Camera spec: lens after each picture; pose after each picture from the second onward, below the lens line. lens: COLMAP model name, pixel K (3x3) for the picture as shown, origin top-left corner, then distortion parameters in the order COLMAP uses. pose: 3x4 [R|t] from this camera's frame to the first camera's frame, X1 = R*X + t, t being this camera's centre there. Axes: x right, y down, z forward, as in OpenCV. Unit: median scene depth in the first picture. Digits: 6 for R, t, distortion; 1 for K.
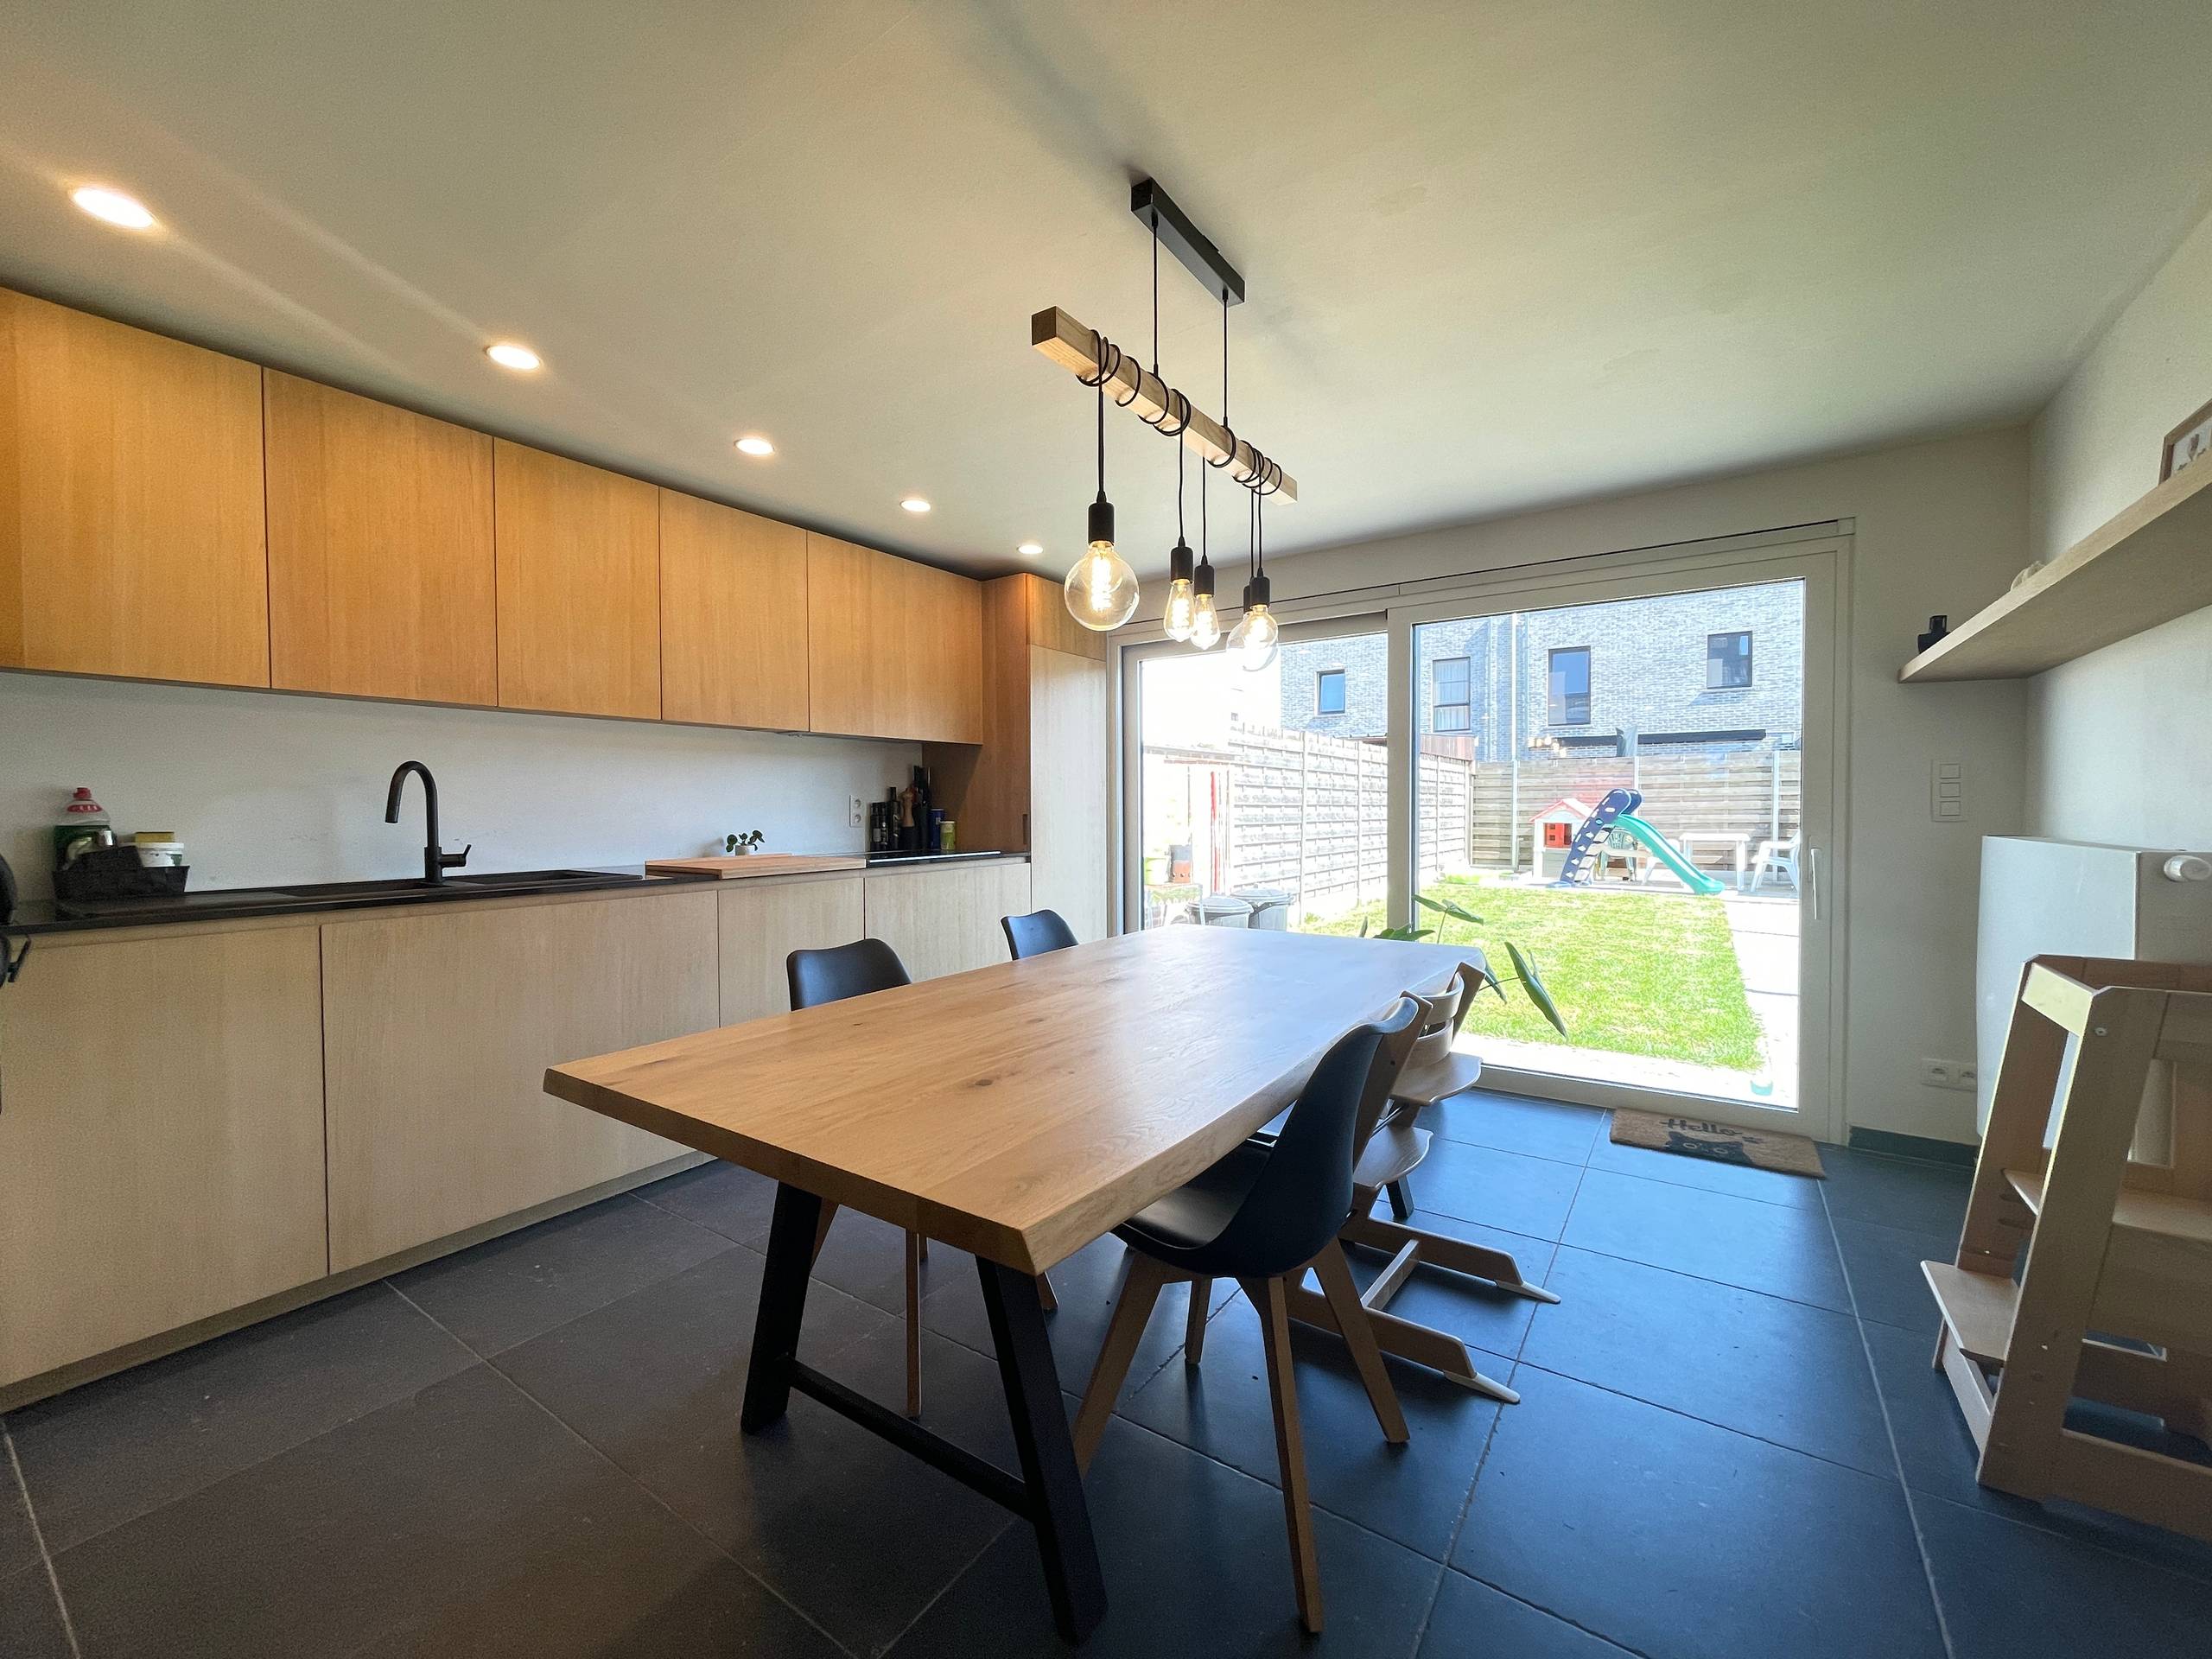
lens RADIAL K [[897.0, 0, 1097.5], [0, 897.0, 827.9], [0, 0, 1]] dist [0.000051, 0.000859]
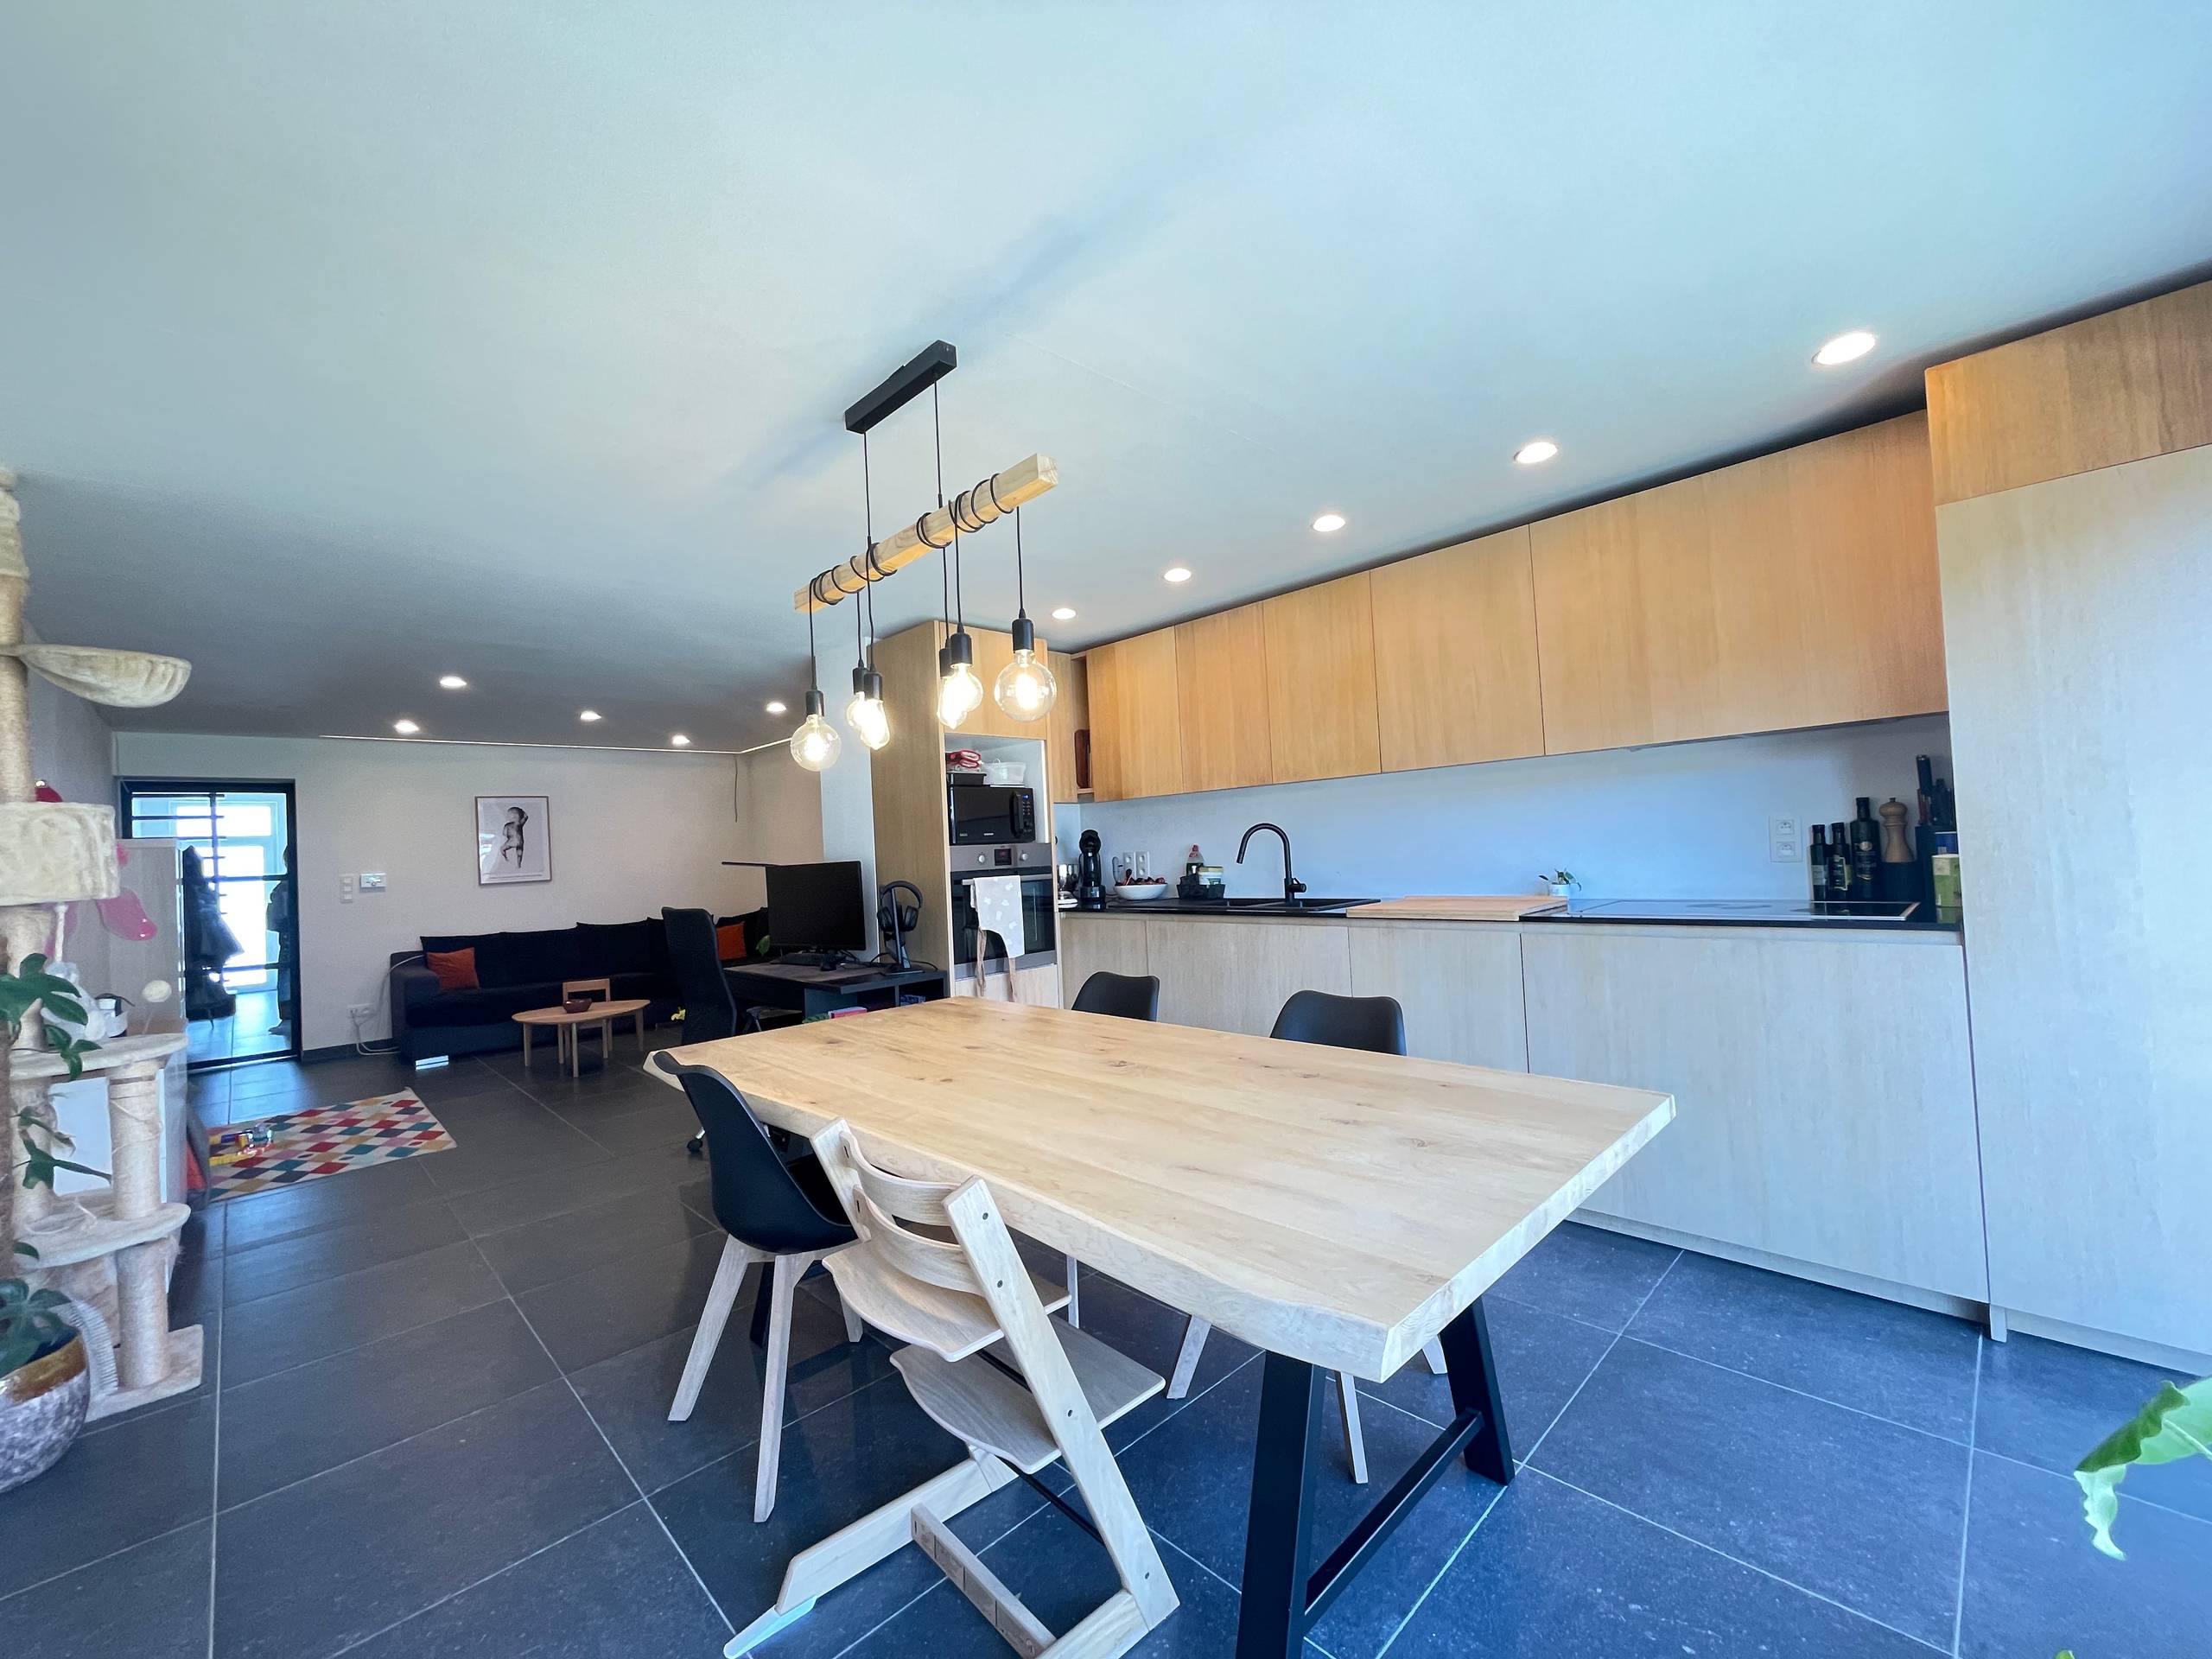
lens RADIAL K [[897.0, 0, 1098.6], [0, 897.0, 827.1], [0, 0, 1]] dist [0.000051, 0.000859]
pose [[-0.193817, -0.011028, -0.980976, 0.186006], [0.026099, 0.999525, -0.016393, -0.011313], [0.980690, -0.028780, -0.193437, 0.231031]]
